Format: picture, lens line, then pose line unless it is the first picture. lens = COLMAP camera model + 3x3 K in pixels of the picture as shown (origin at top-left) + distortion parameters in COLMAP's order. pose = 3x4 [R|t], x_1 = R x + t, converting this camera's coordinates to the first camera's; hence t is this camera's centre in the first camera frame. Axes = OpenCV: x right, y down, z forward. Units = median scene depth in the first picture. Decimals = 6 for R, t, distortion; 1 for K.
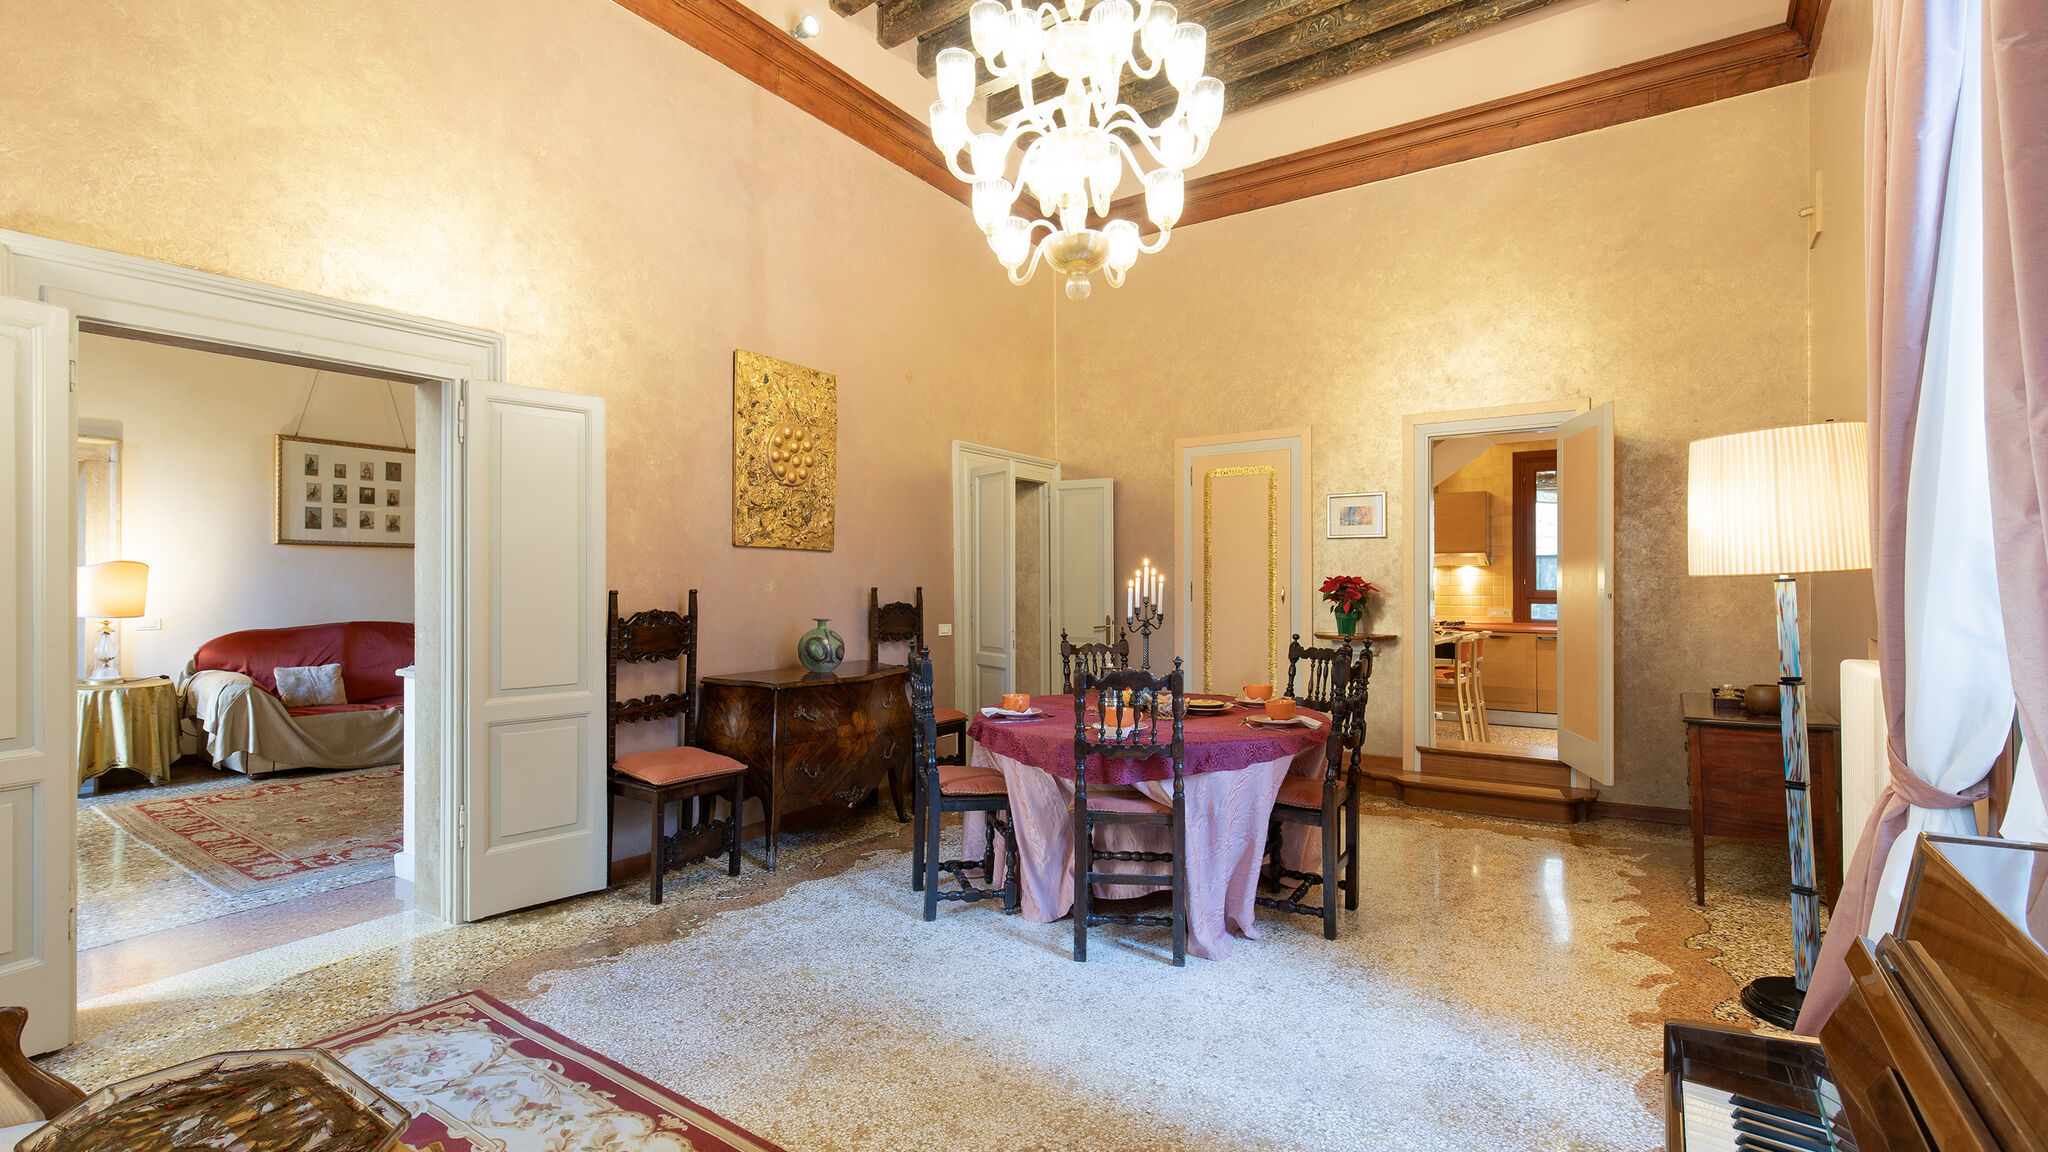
lens RADIAL K [[958.3, 0, 1008.6], [0, 958.3, 561.7], [0, 0, 1]] dist [0.003815, -0.000450]
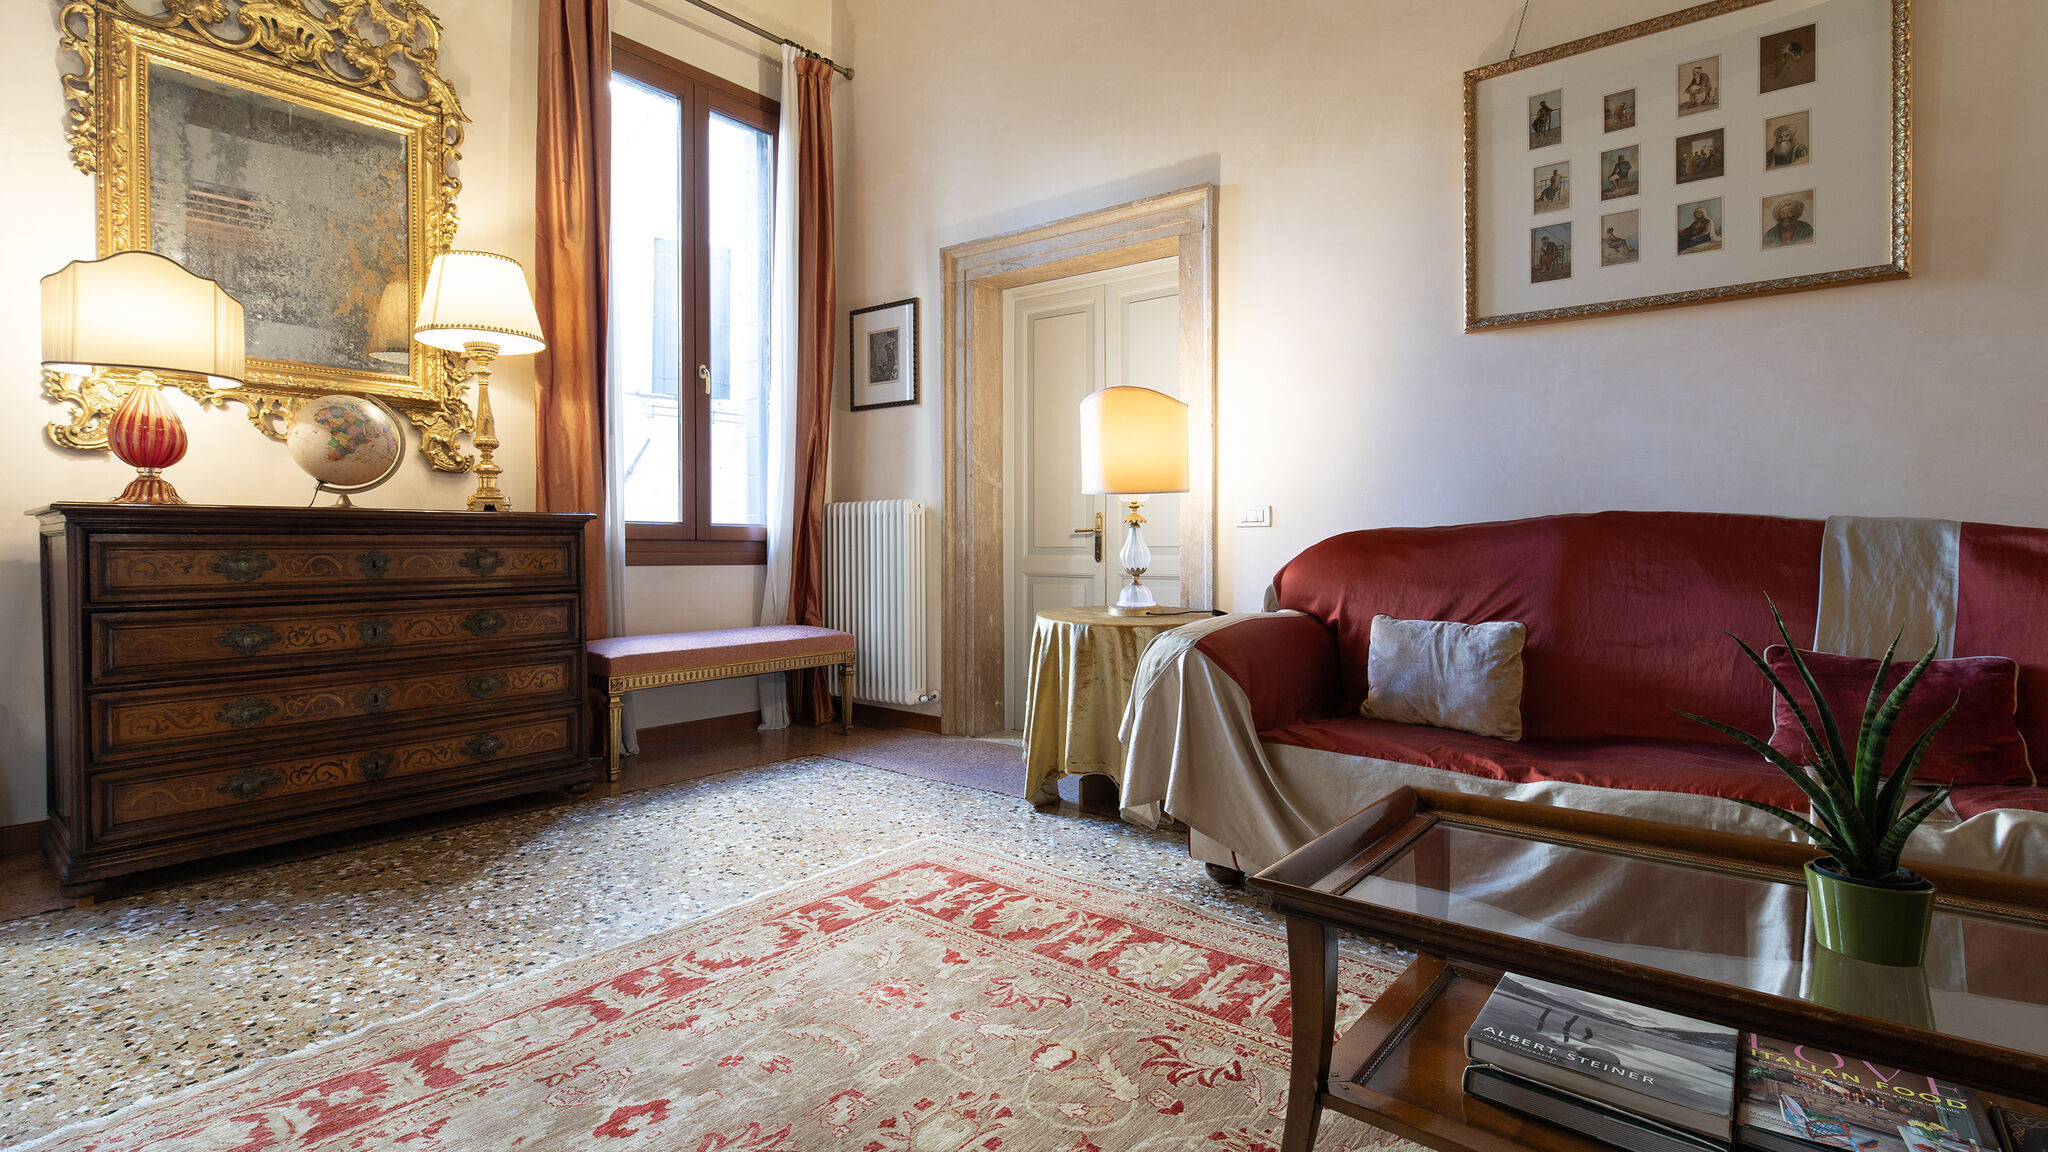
lens RADIAL K [[958.3, 0, 1016.1], [0, 958.3, 558.5], [0, 0, 1]] dist [0.003815, -0.000450]
pose [[-0.092152, 0.007269, -0.995718, -0.302749], [0.011380, 0.999916, 0.006247, 0.073326], [0.995680, -0.010756, -0.092227, 0.797008]]
